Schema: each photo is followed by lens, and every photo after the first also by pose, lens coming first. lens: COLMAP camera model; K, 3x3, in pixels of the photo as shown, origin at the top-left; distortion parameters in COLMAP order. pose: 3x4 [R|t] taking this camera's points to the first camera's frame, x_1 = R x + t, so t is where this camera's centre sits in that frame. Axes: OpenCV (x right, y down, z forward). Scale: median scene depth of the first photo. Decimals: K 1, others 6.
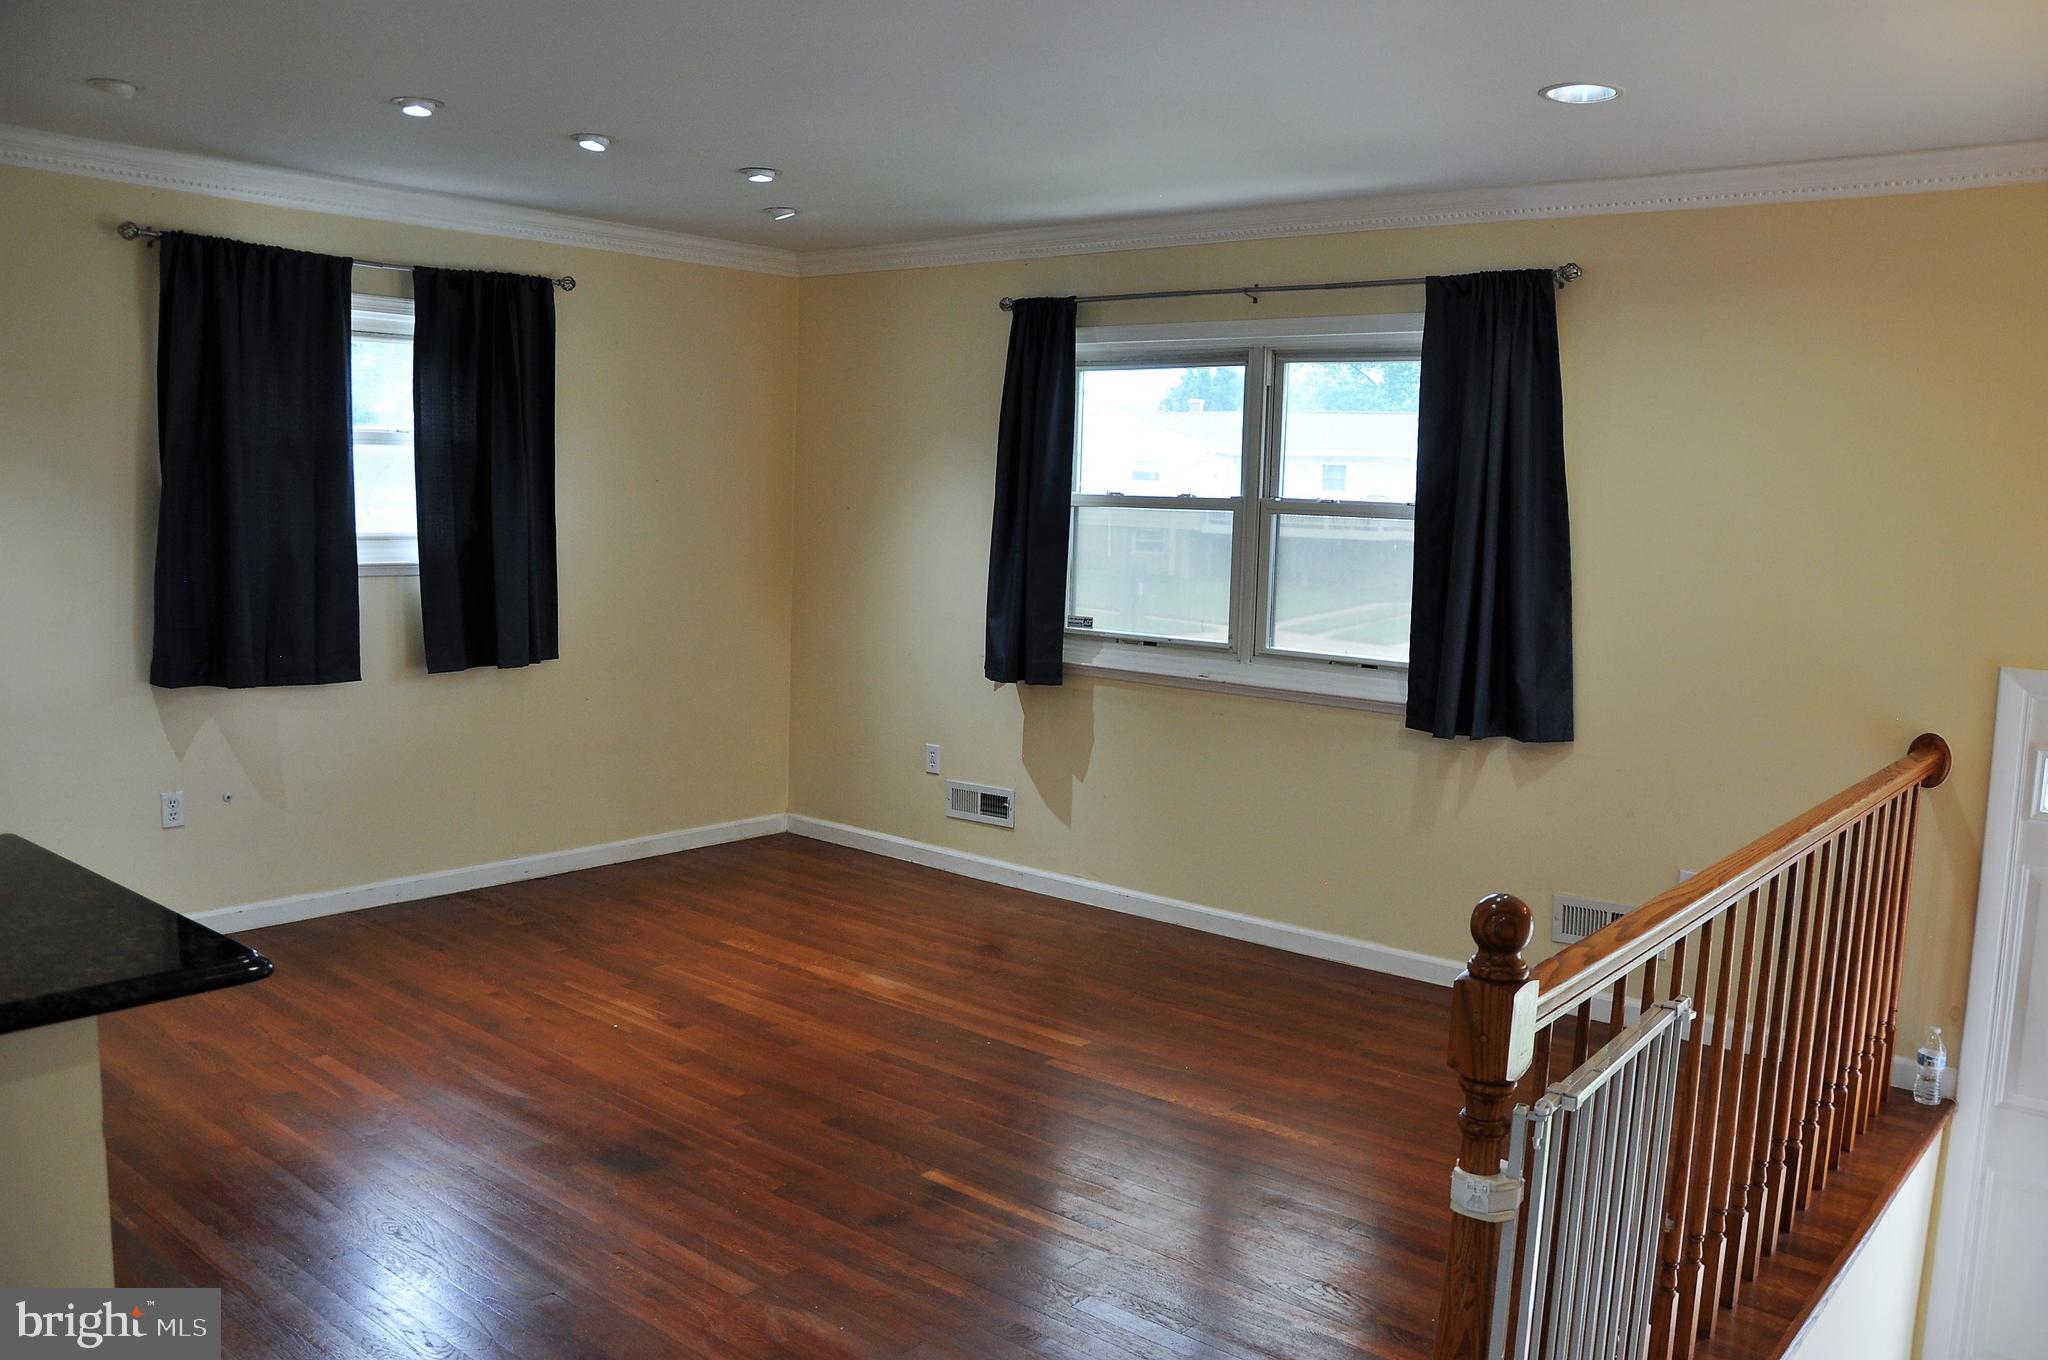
lens RADIAL K [[1604.3, 0, 1029.1], [0, 1604.3, 678.8], [0, 0, 1]] dist [-0.159049, 0.124770]
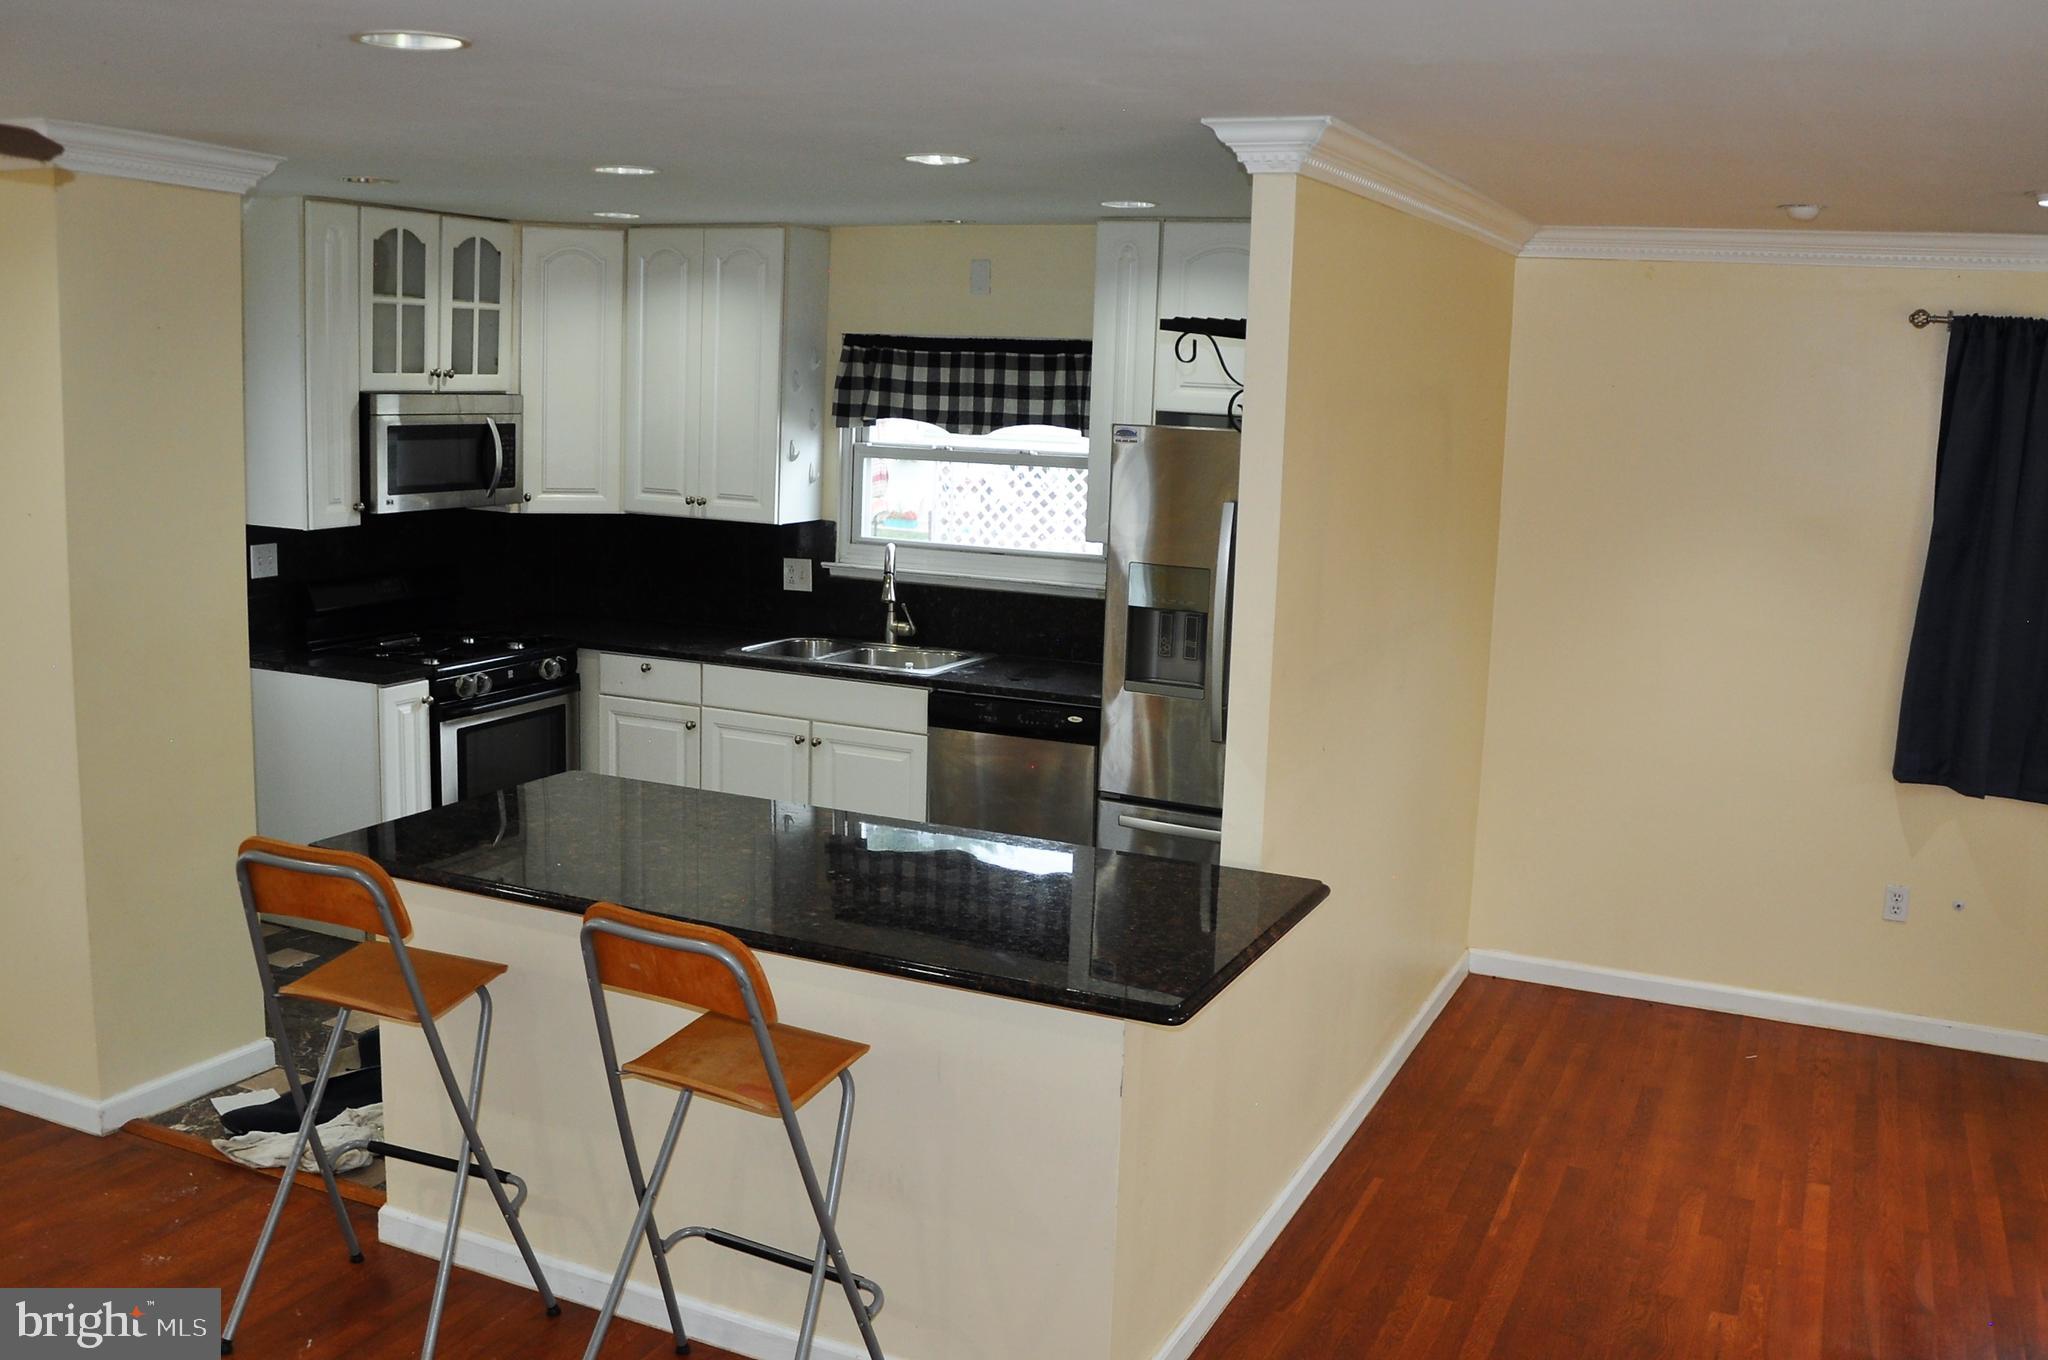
lens RADIAL K [[1850.4, 0, 1009.3], [0, 1850.4, 670.4], [0, 0, 1]] dist [-0.150098, 0.099728]
pose [[0.257554, 0.136840, -0.956525, 0.356638], [-0.138720, 0.984903, 0.103548, -0.097534], [0.956254, 0.106020, 0.272648, 0.136505]]
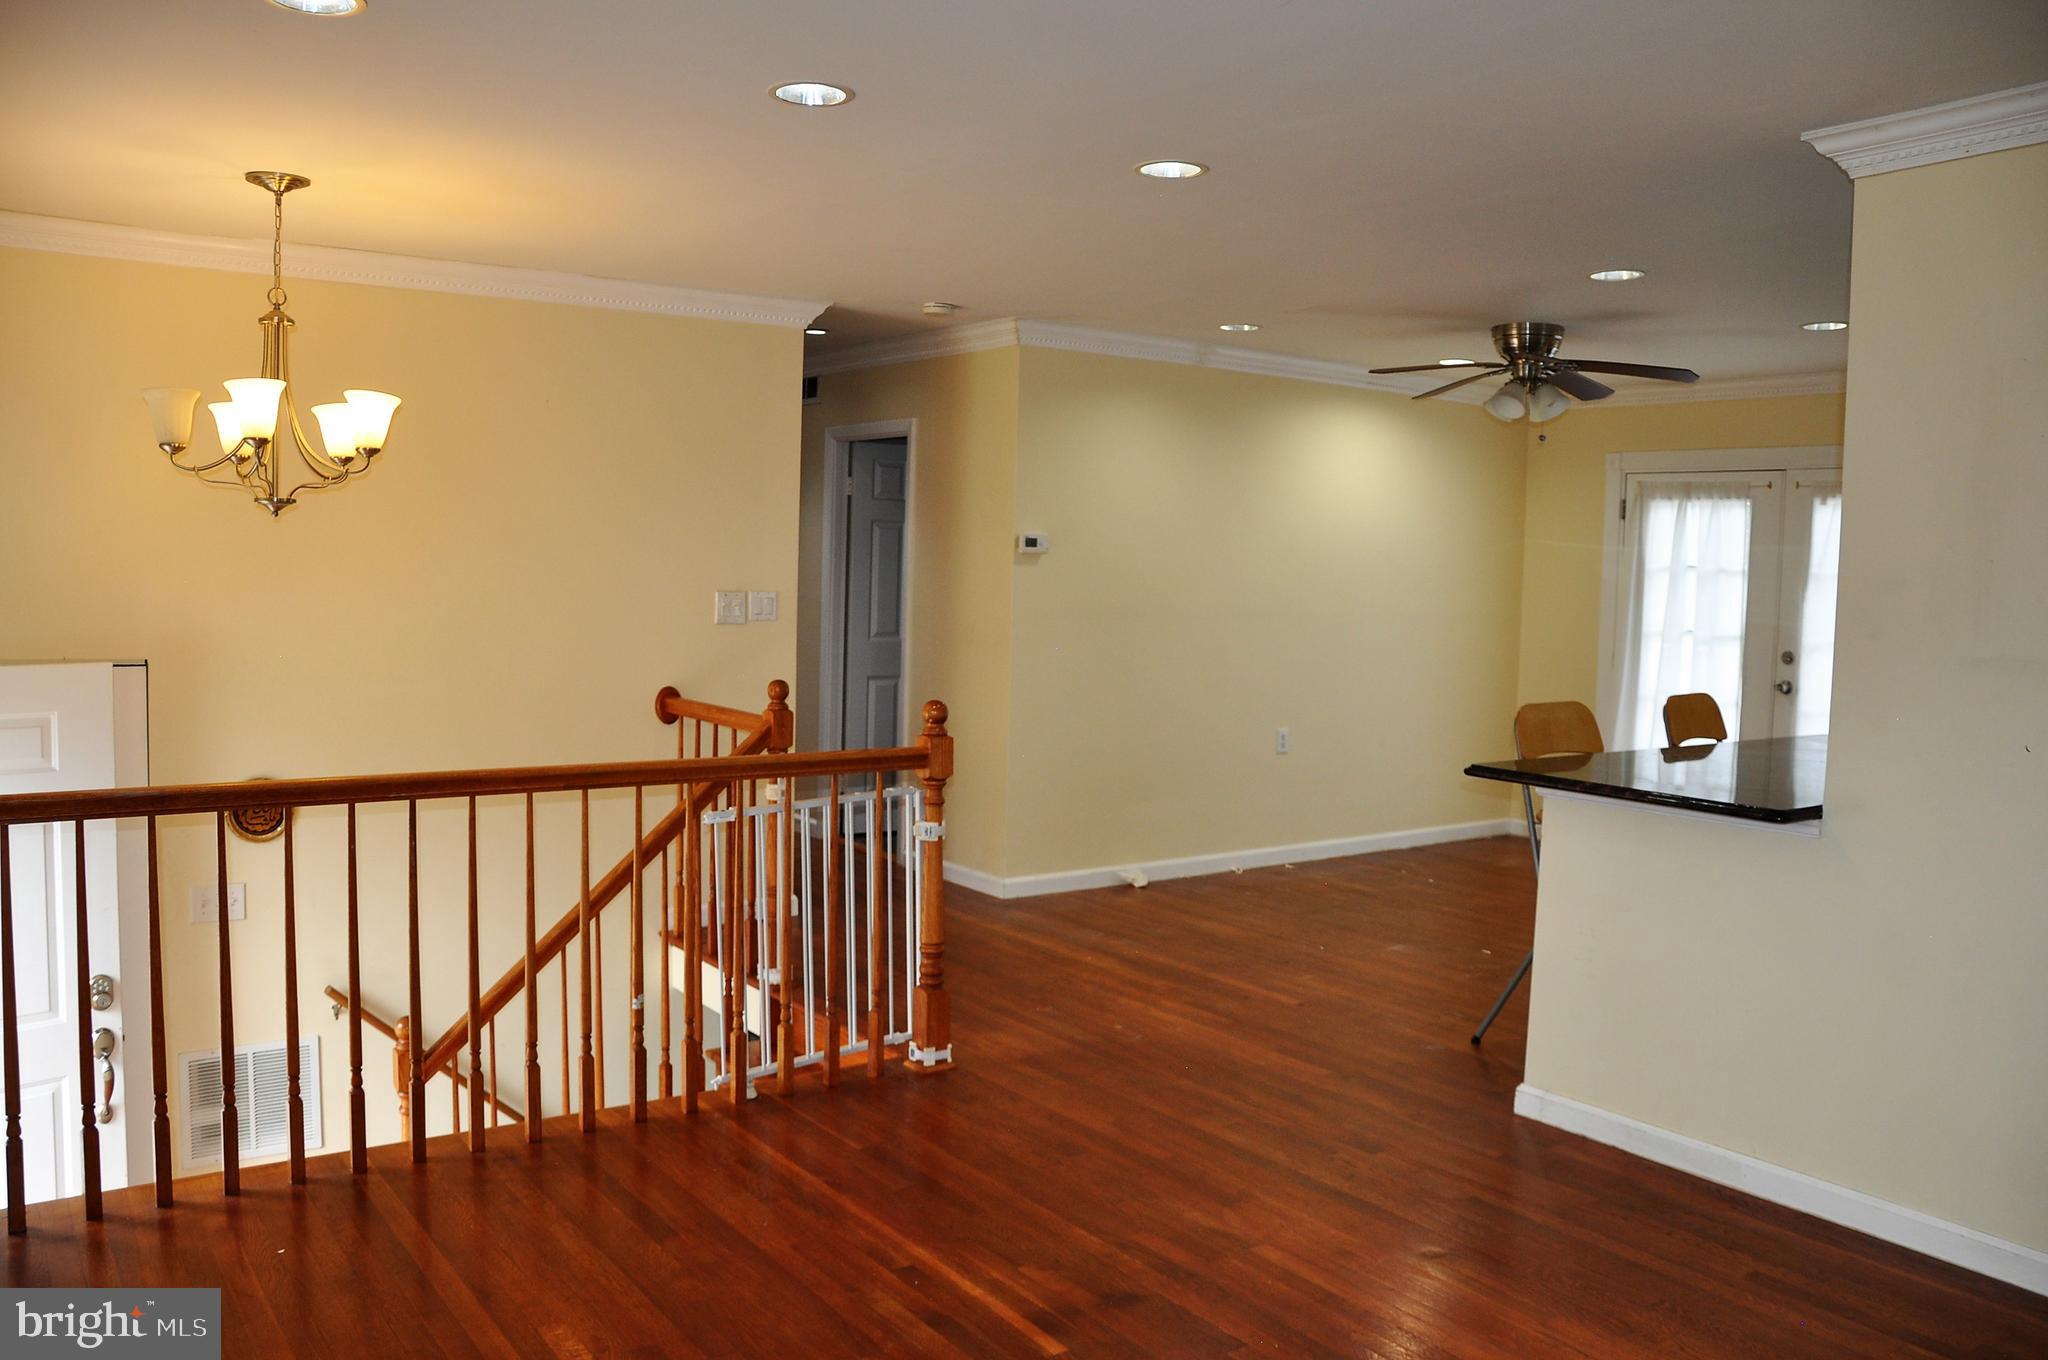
lens RADIAL K [[1604.3, 0, 1040.0], [0, 1604.3, 658.1], [0, 0, 1]] dist [-0.159049, 0.124770]
pose [[-0.968163, -0.068801, 0.240680, -0.158633], [-0.025595, 0.983656, 0.178232, -0.133440], [-0.249009, 0.166397, -0.954100, 1.205794]]
